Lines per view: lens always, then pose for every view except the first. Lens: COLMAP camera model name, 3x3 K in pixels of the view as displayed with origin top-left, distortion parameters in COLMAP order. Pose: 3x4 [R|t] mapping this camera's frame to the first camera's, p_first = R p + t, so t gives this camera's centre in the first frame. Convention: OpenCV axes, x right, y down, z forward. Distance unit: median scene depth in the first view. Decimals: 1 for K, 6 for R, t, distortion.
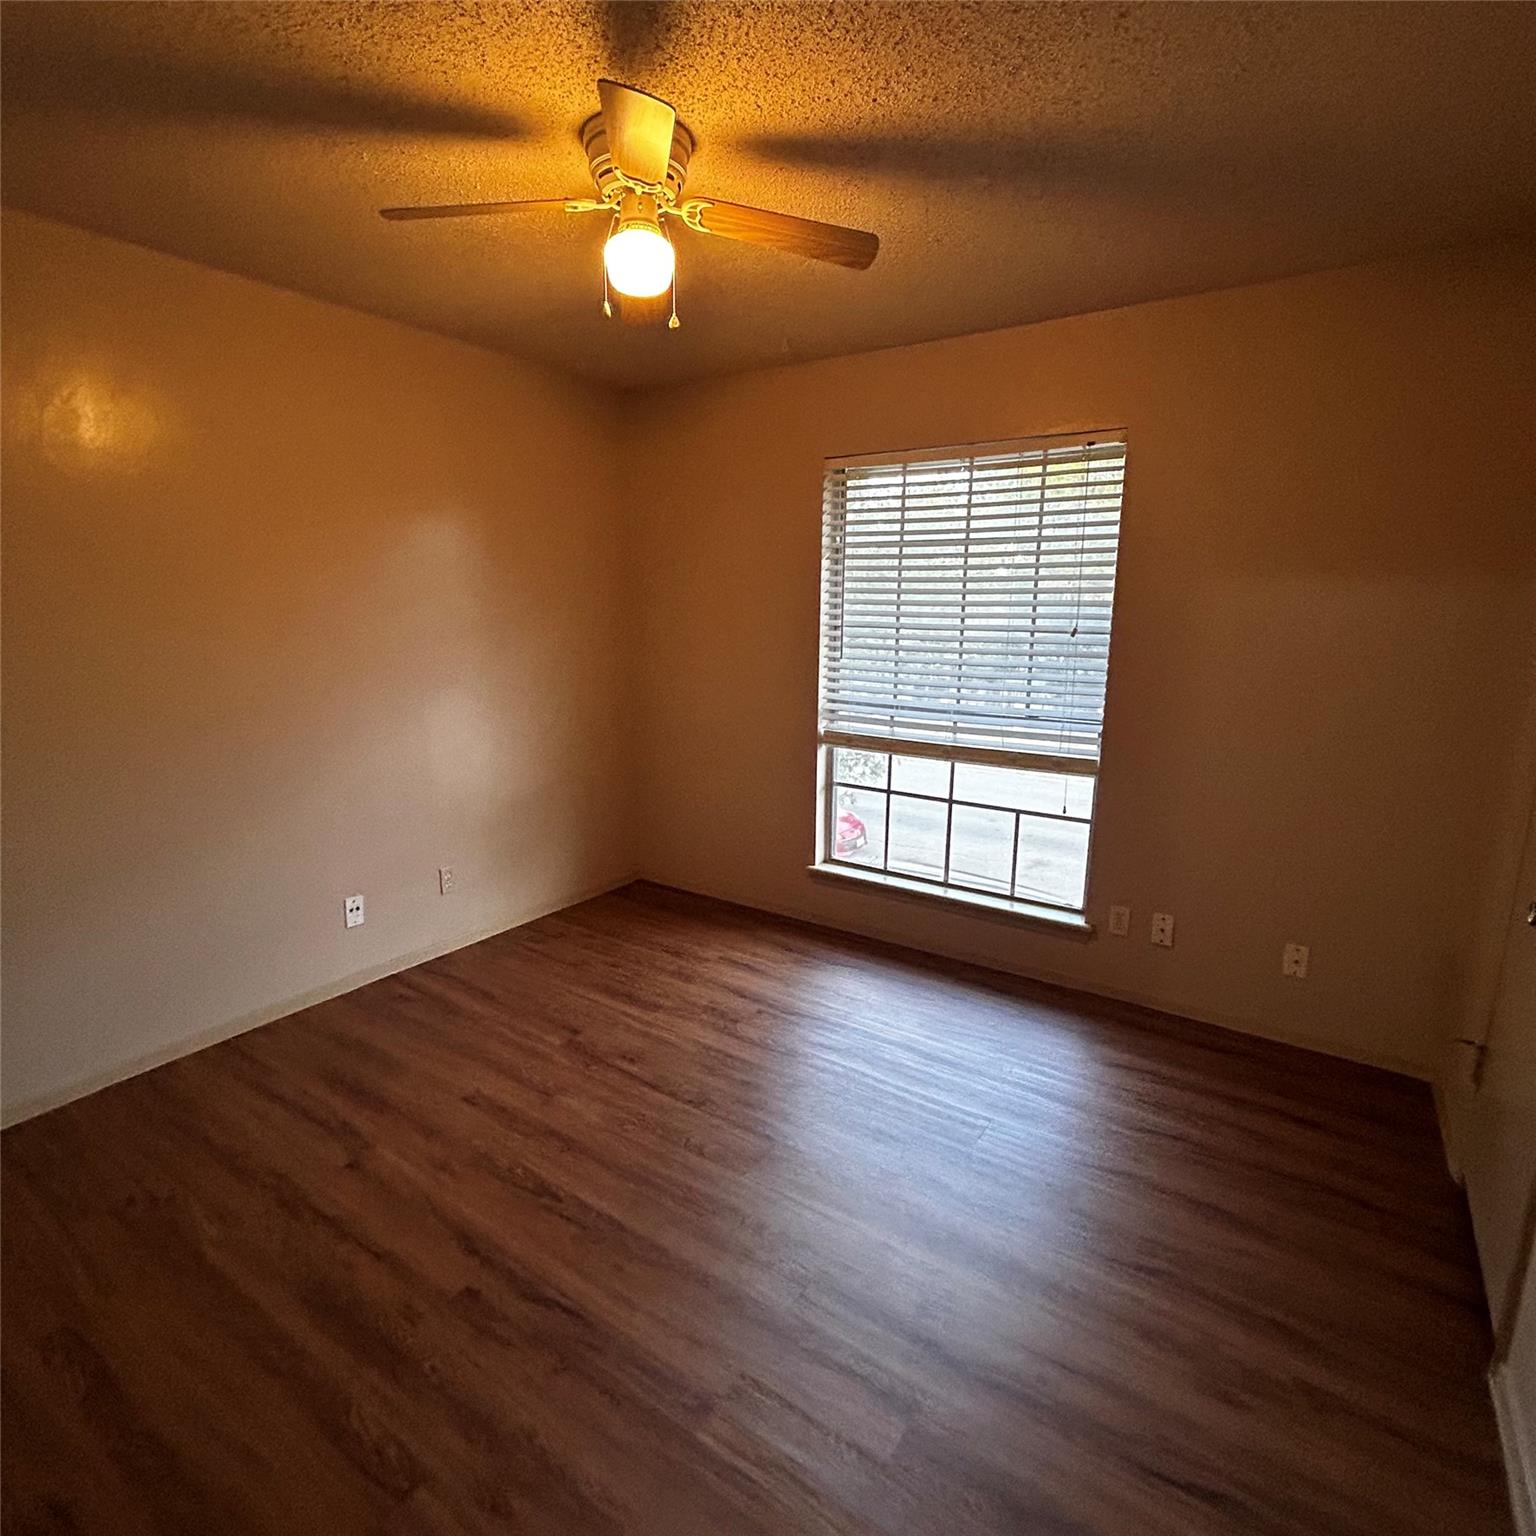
lens RADIAL K [[827.2, 0, 767.4], [0, 827.2, 759.7], [0, 0, 1]] dist [-0.004078, 0.000950]
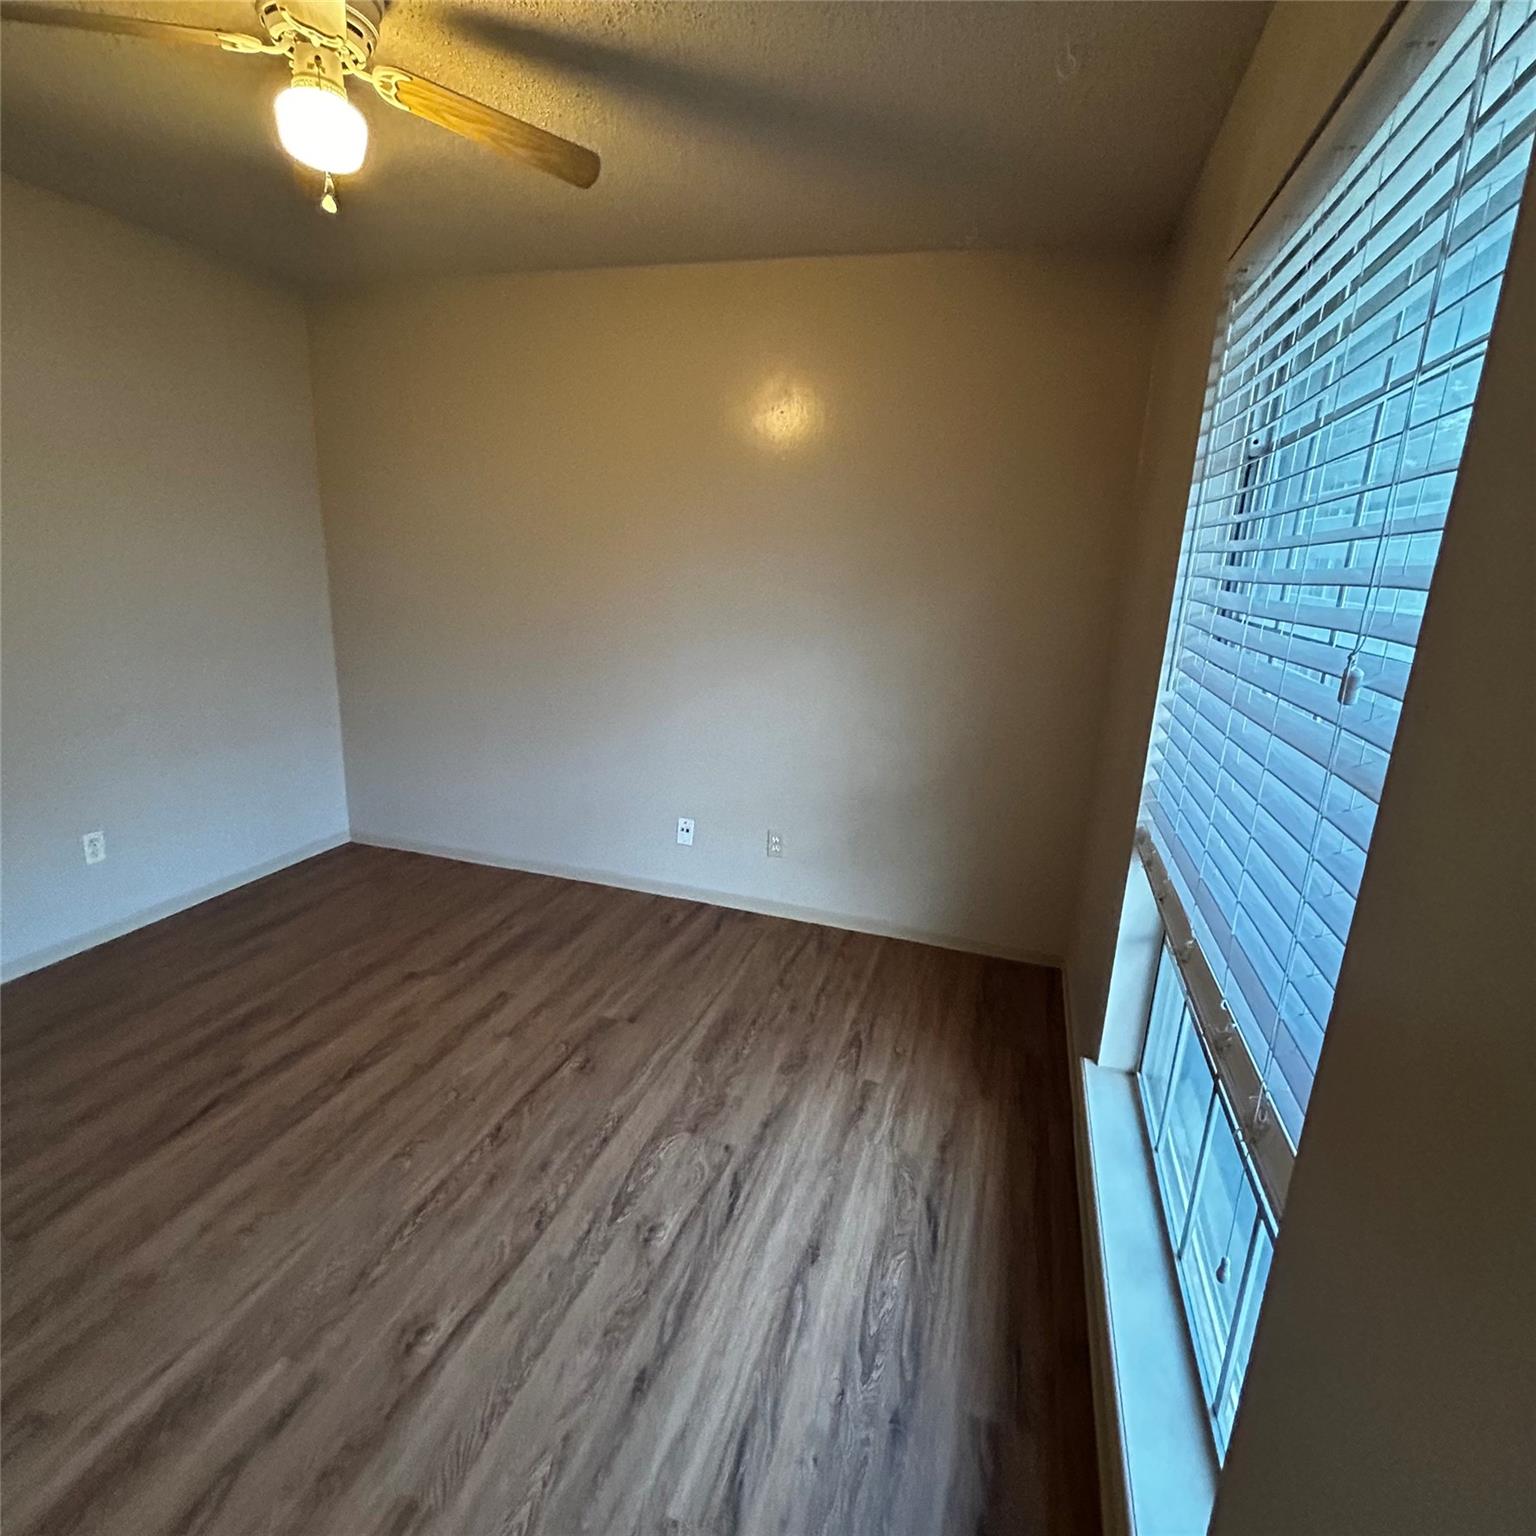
lens RADIAL K [[827.2, 0, 767.4], [0, 827.2, 759.7], [0, 0, 1]] dist [-0.004078, 0.000950]
pose [[0.294886, 0.238939, -0.925176, 0.576504], [-0.231344, 0.957278, 0.173492, -0.137197], [0.927104, 0.162874, 0.337565, 0.761414]]
